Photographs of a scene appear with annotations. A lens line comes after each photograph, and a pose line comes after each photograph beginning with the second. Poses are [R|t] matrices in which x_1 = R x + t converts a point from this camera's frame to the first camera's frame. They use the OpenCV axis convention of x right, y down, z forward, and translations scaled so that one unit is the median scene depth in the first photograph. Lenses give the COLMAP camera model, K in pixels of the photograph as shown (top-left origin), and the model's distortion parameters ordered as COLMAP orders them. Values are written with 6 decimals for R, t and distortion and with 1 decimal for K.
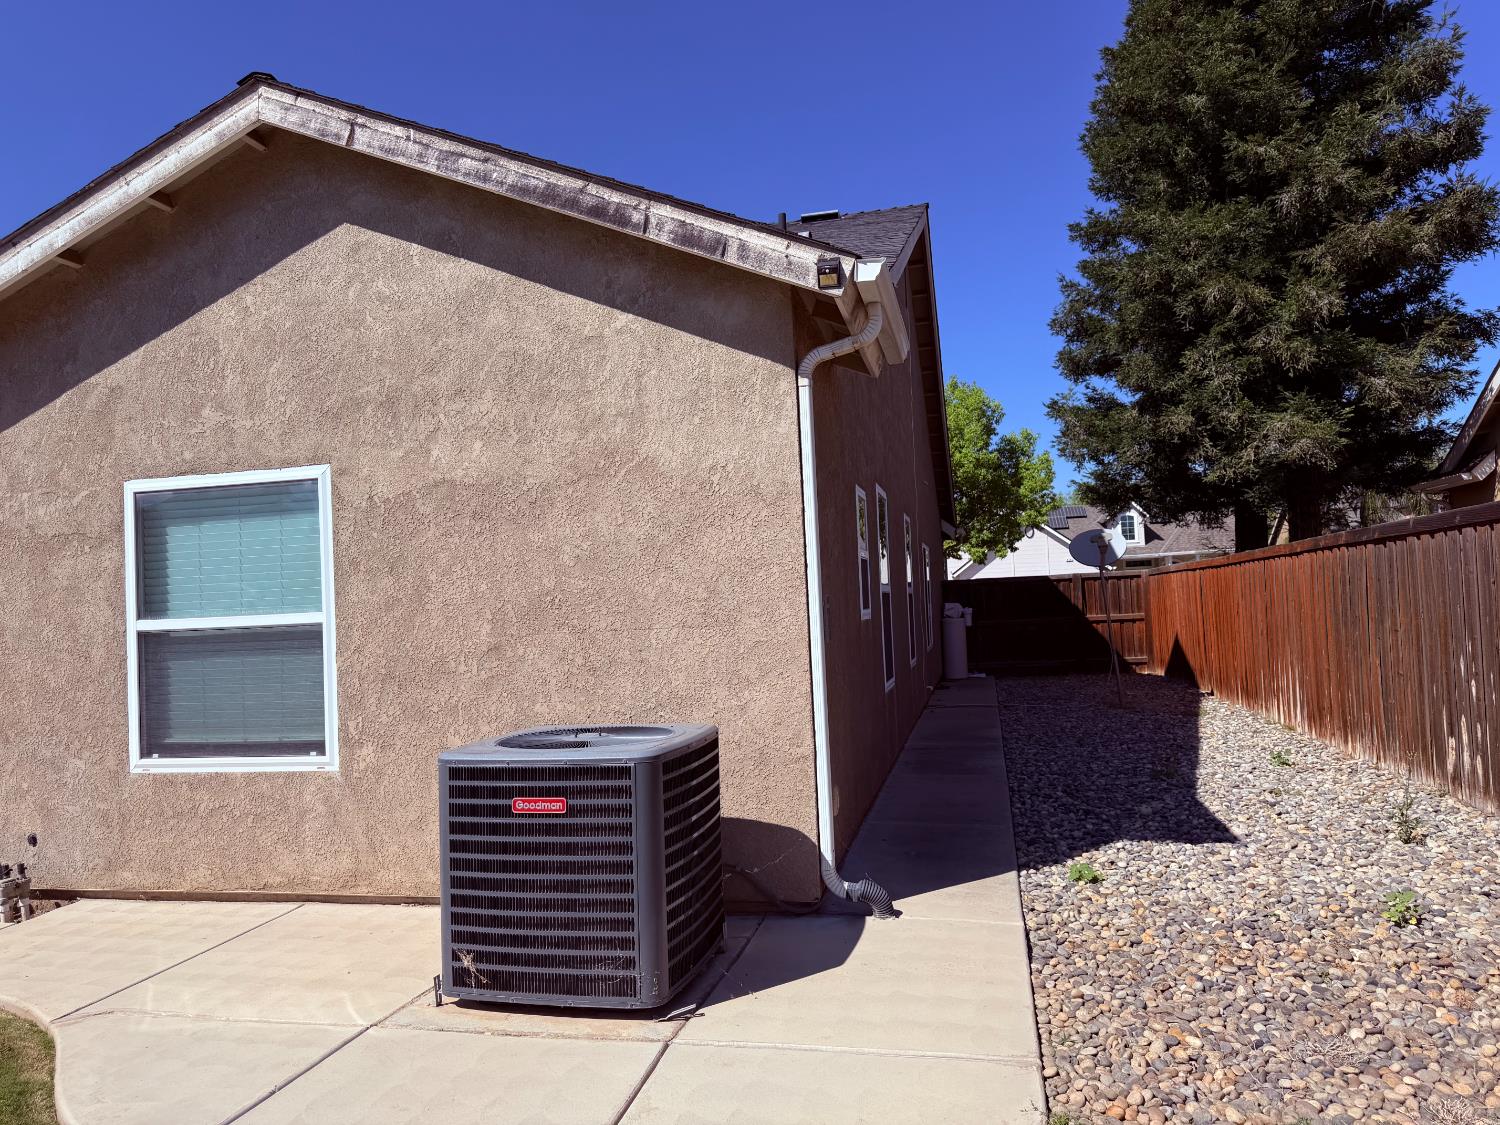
lens RADIAL K [[1047.2, 0, 747.3], [0, 1047.2, 568.3], [0, 0, 1]] dist [0.107664, -0.153023]
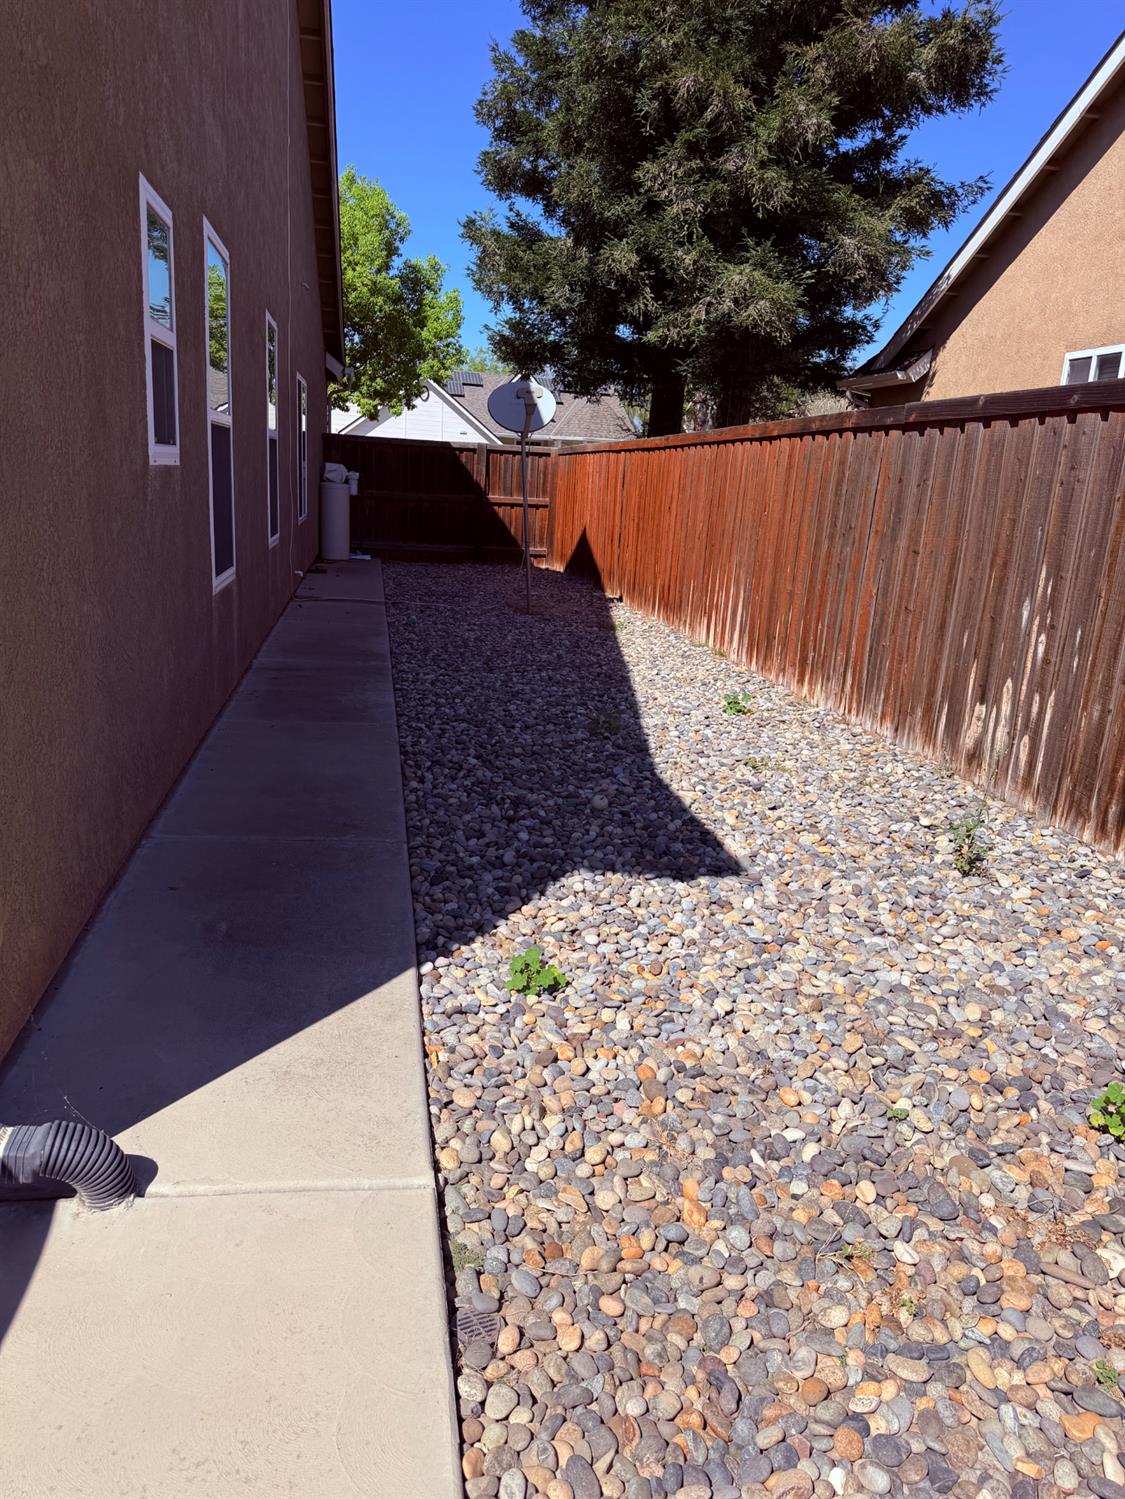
lens RADIAL K [[1046.5, 0, 557.5], [0, 1046.5, 749.0], [0, 0, 1]] dist [0.107664, -0.153023]
pose [[0.919402, -0.001747, 0.393315, 0.043465], [-0.111671, 0.957679, 0.265293, 0.011057], [-0.377133, -0.287833, 0.880297, 0.210979]]
